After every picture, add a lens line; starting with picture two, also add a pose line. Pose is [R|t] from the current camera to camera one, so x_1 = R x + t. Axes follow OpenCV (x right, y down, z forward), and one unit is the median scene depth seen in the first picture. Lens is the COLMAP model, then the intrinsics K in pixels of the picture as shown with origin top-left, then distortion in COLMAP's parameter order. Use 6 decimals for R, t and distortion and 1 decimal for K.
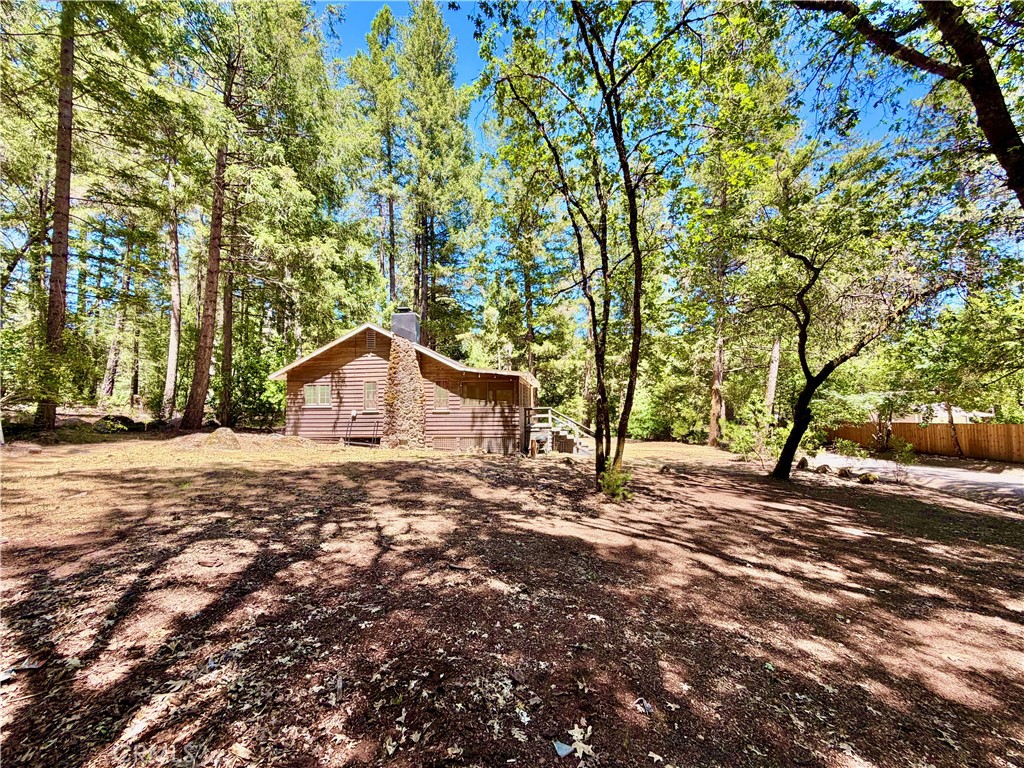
lens RADIAL K [[415.6, 0, 497.6], [0, 415.6, 379.9], [0, 0, 1]] dist [0.000708, -0.000105]
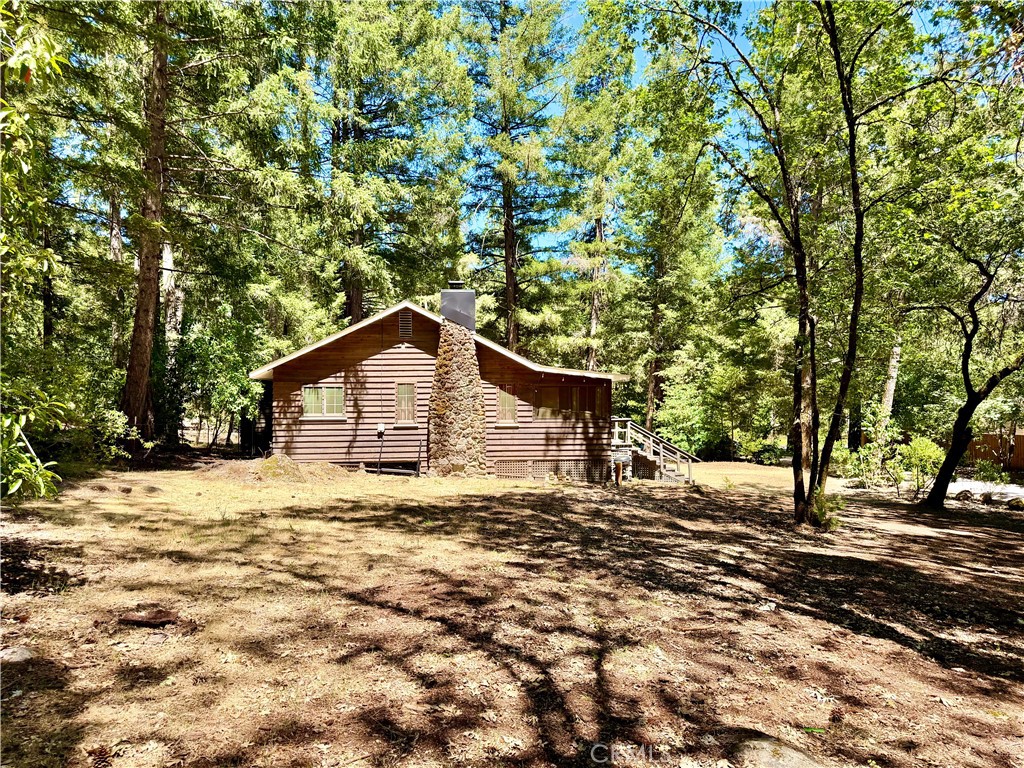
lens RADIAL K [[720.2, 0, 516.0], [0, 720.2, 385.7], [0, 0, 1]] dist [0.075791, -0.091715]
pose [[0.981220, 0.010915, 0.192585, -0.360134], [-0.020070, 0.998756, 0.045652, -0.052362], [-0.191847, -0.048659, 0.980218, -0.244827]]
